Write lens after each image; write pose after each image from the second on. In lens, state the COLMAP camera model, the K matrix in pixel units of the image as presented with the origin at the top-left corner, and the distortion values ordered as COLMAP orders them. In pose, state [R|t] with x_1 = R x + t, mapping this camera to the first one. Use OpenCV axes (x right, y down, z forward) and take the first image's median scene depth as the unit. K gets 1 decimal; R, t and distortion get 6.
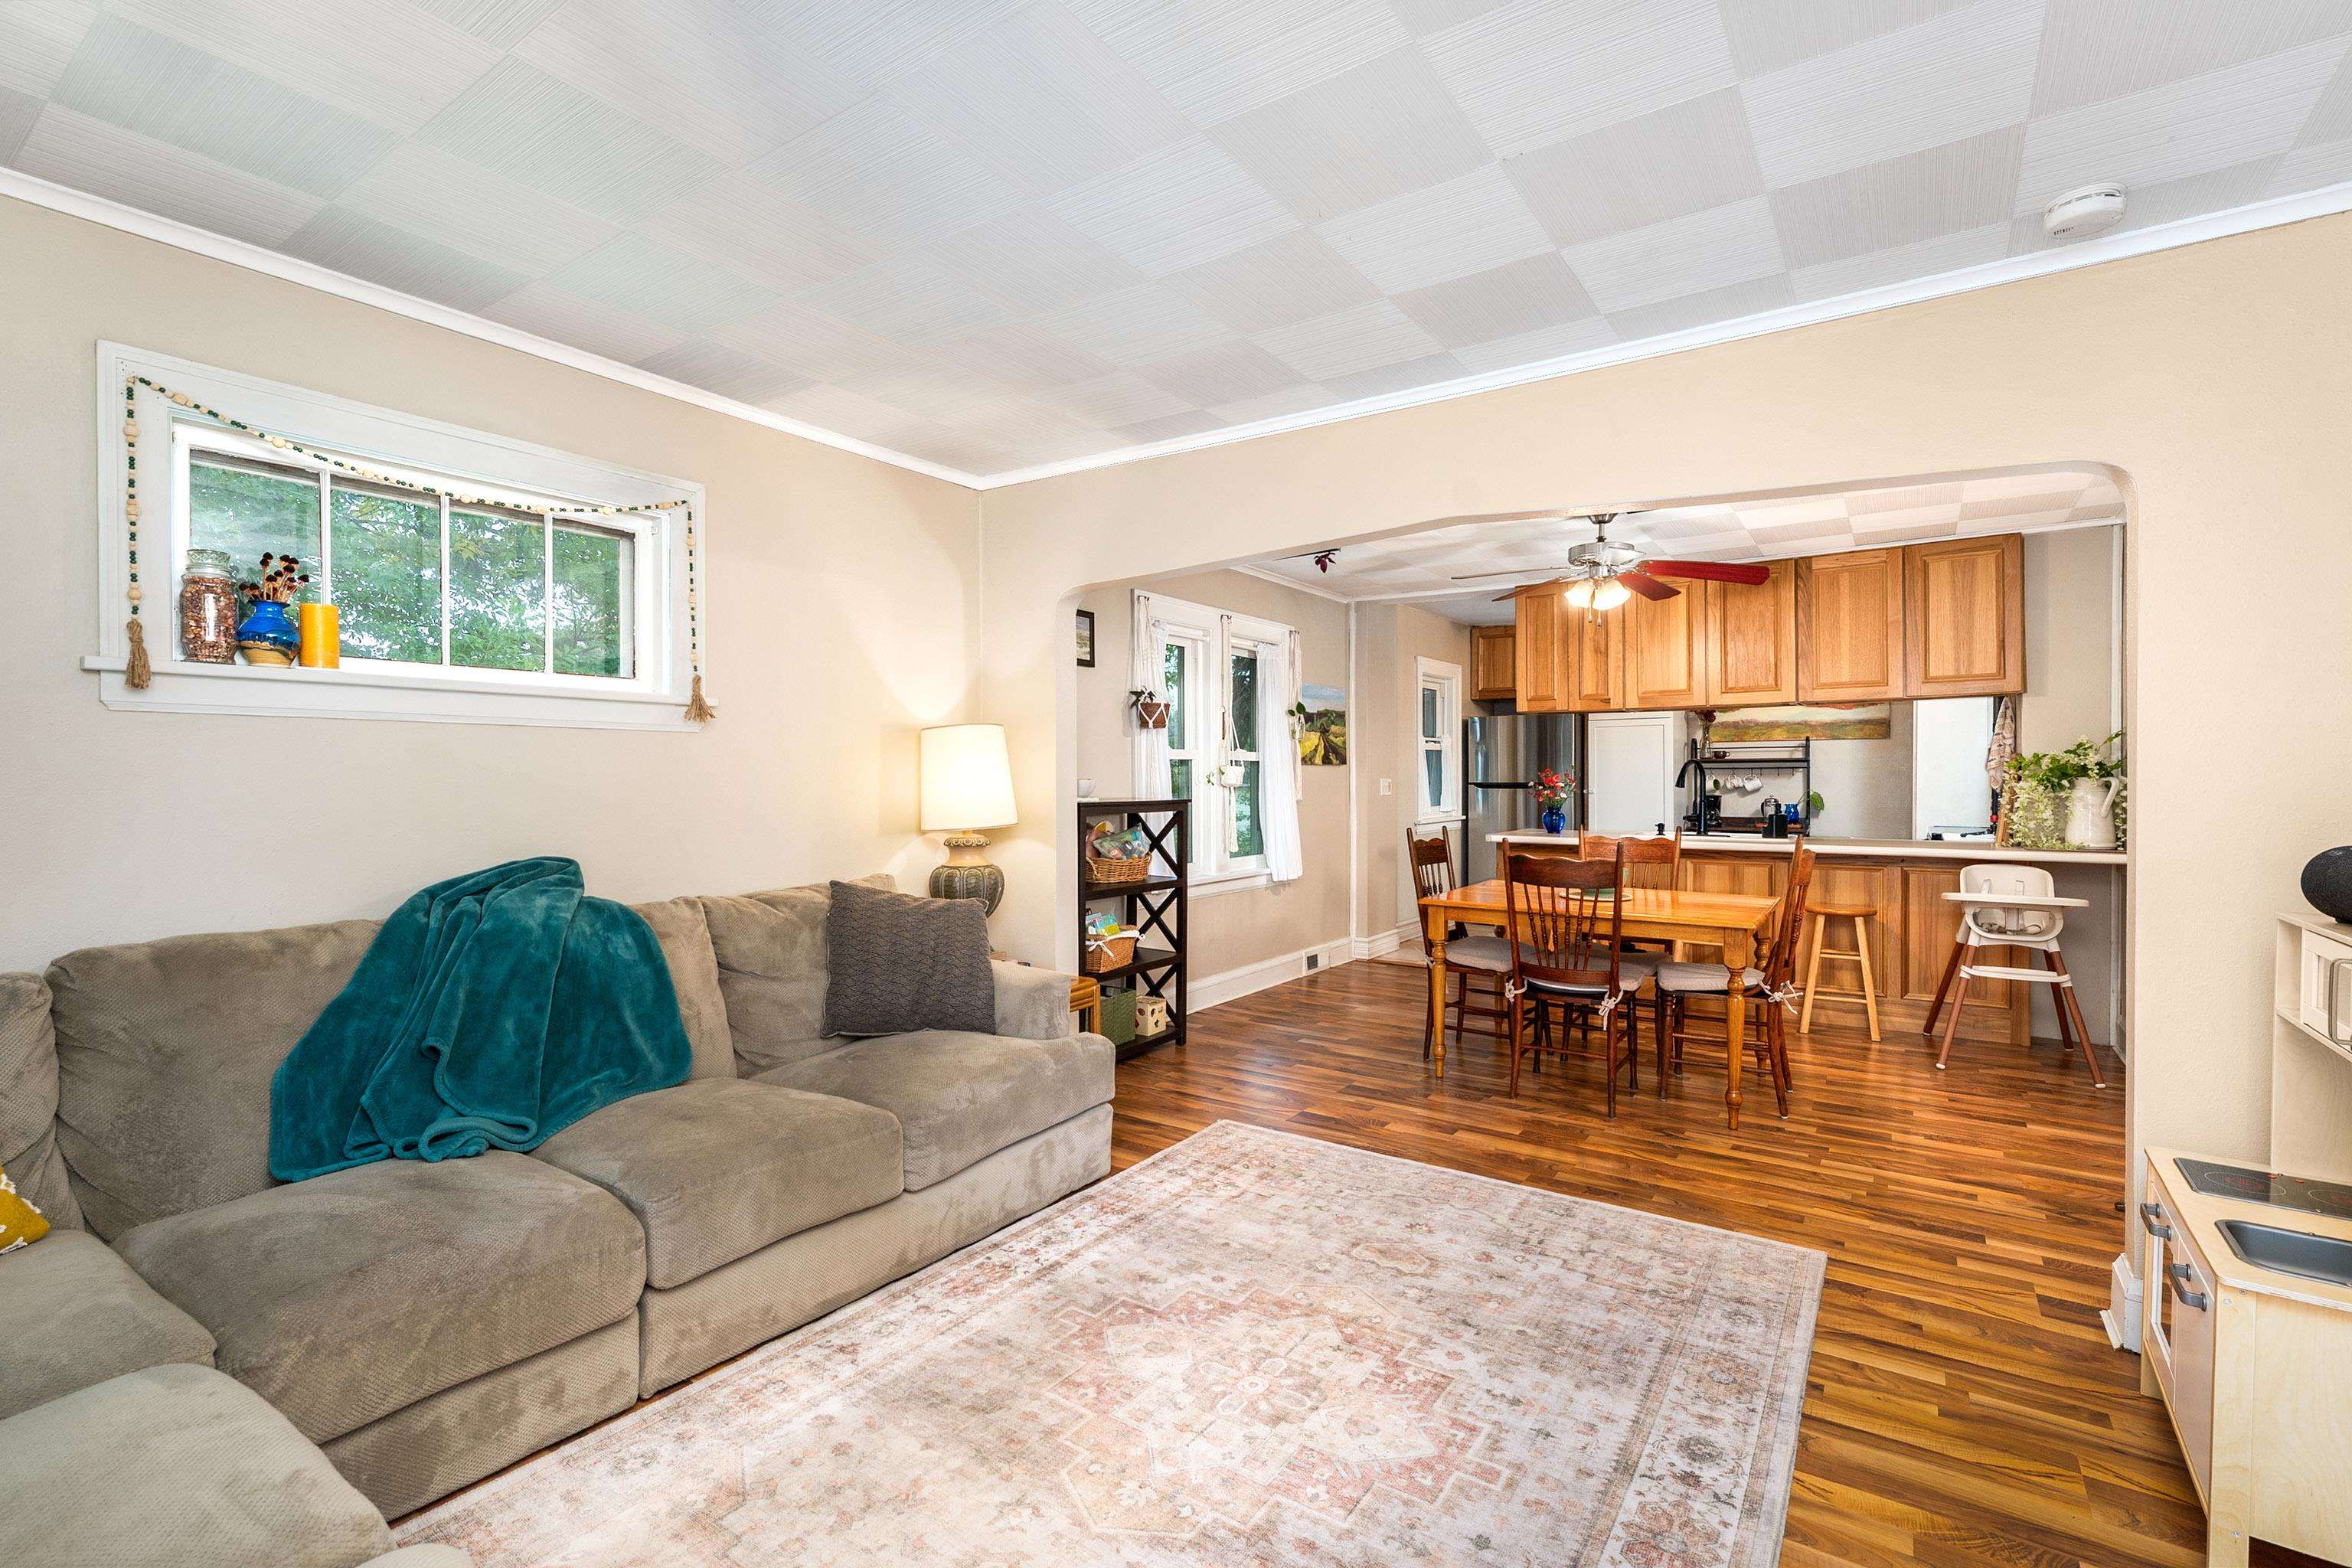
lens RADIAL K [[1035.4, 0, 1152.4], [0, 1035.4, 781.4], [0, 0, 1]] dist [-0.000968, -0.000564]
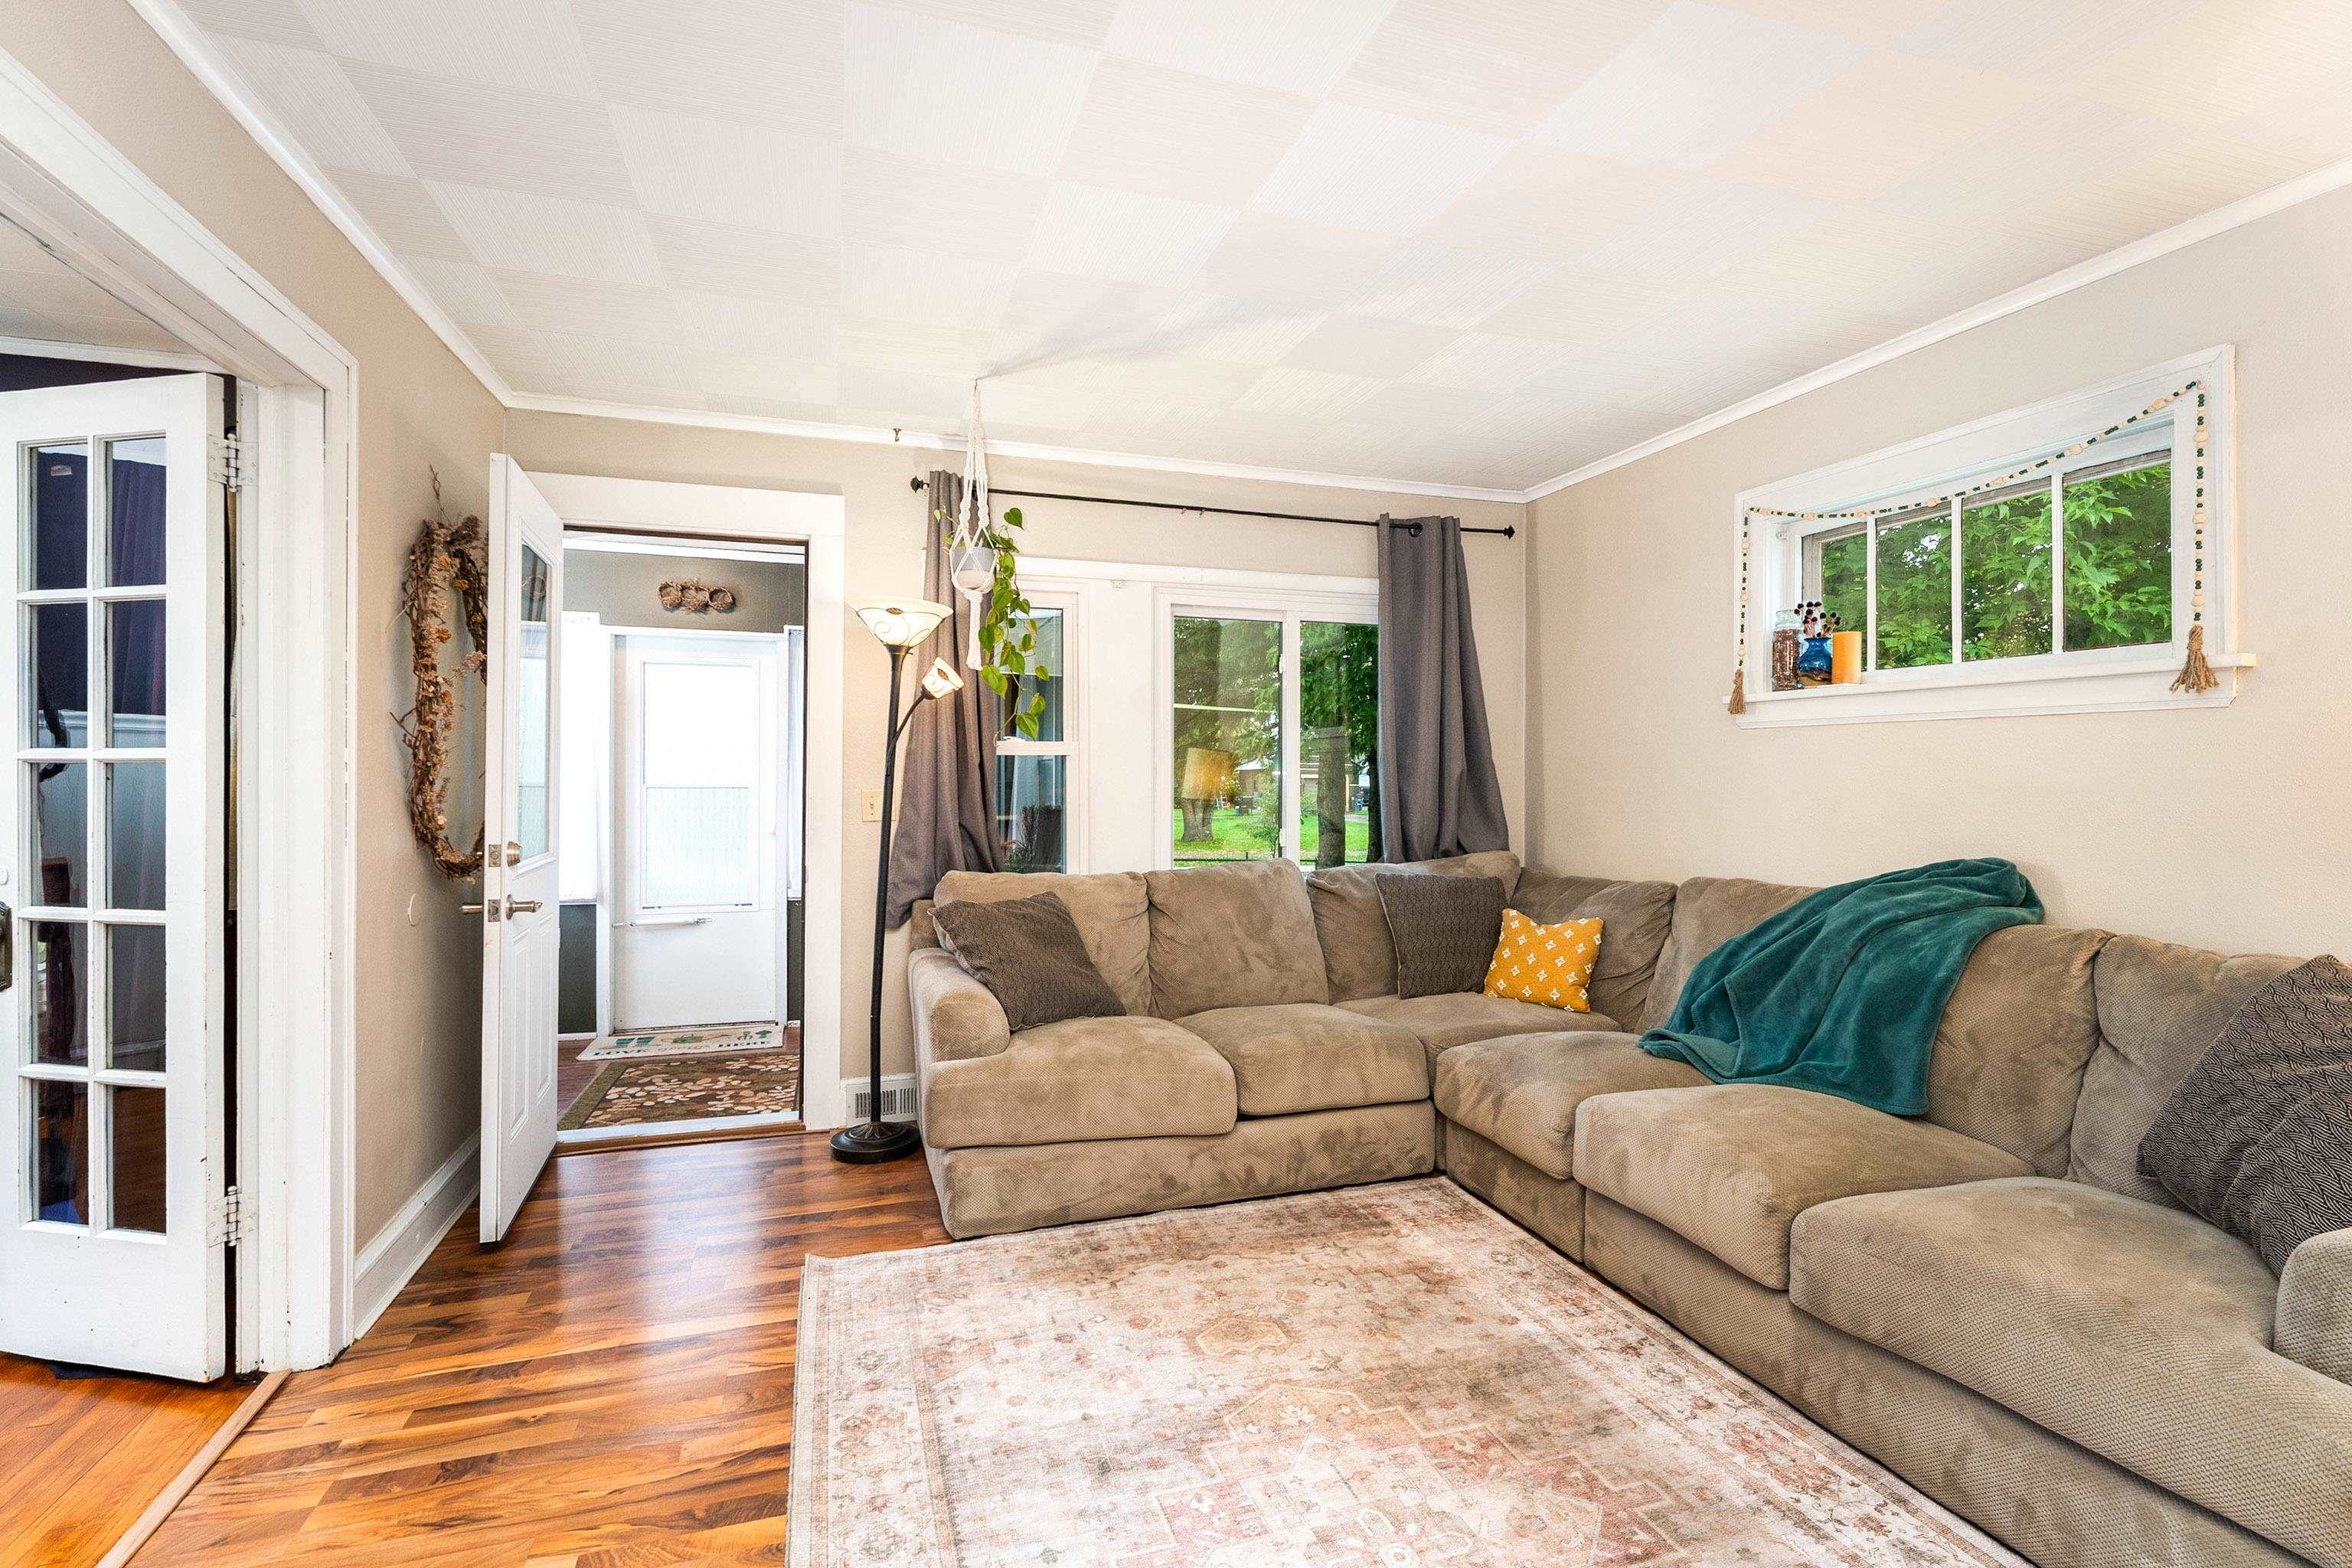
lens RADIAL K [[1035.4, 0, 1152.4], [0, 1035.4, 781.4], [0, 0, 1]] dist [-0.000968, -0.000564]
pose [[-0.586398, 0.004485, -0.810011, 0.315895], [-0.005437, 0.999940, 0.009473, -0.000689], [0.810005, 0.009959, -0.586339, 0.493121]]
